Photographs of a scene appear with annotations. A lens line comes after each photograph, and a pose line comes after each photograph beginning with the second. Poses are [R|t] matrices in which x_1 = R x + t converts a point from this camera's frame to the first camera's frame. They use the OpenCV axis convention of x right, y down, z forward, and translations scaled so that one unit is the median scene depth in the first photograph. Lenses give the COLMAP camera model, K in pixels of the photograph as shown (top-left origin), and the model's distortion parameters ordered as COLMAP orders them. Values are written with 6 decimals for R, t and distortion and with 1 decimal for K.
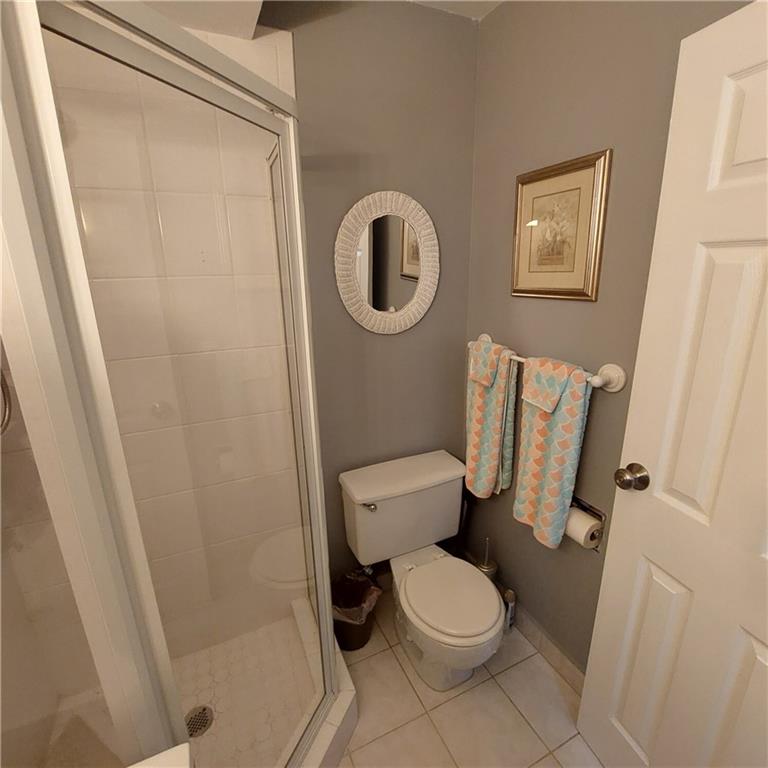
lens RADIAL K [[411.4, 0, 389.3], [0, 411.4, 385.8], [0, 0, 1]] dist [-0.018891, -0.000868]
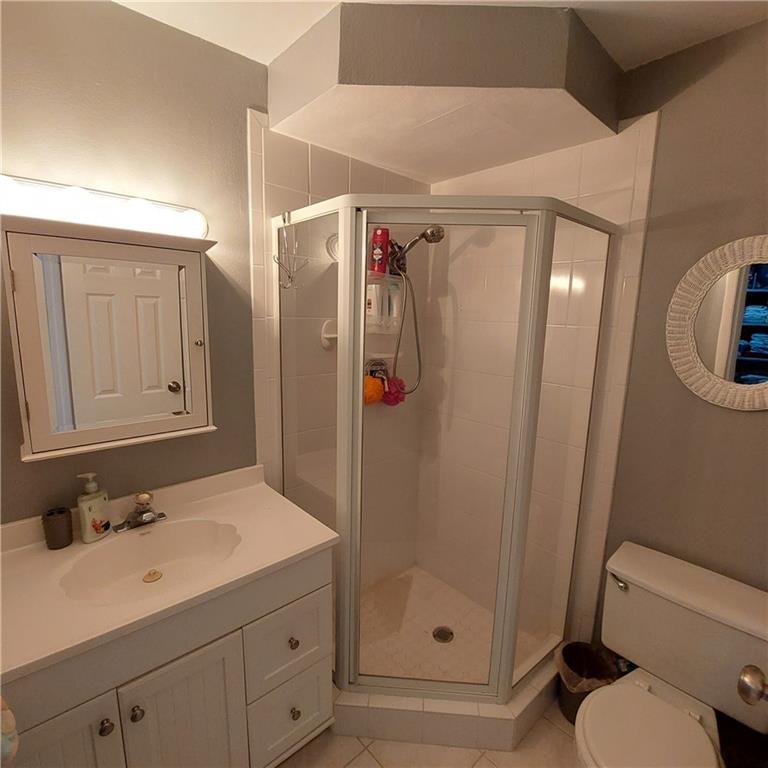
lens RADIAL K [[411.4, 0, 389.3], [0, 411.4, 385.8], [0, 0, 1]] dist [-0.018891, -0.000868]
pose [[0.296023, 0.183682, -0.937353, 0.564462], [-0.297462, 0.950264, 0.092271, -0.046713], [0.907682, 0.251513, 0.335939, 0.135467]]
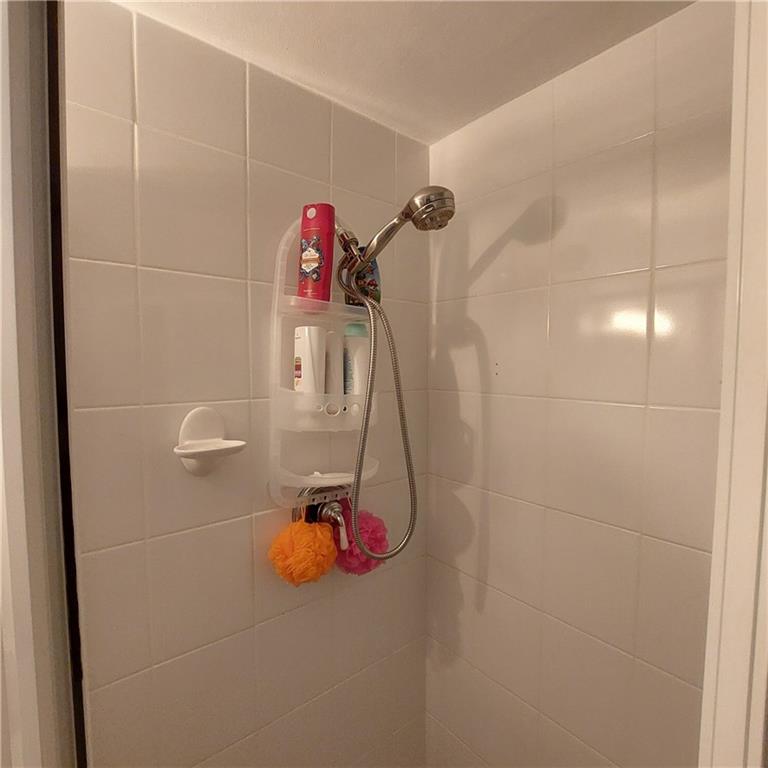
lens RADIAL K [[405.2, 0, 393.8], [0, 405.2, 388.5], [0, 0, 1]] dist [-0.026634, -0.001495]
pose [[0.256244, 0.070224, -0.964058, -0.065314], [-0.277020, 0.960857, -0.003640, -0.153560], [0.926066, 0.267996, 0.265668, 0.409439]]
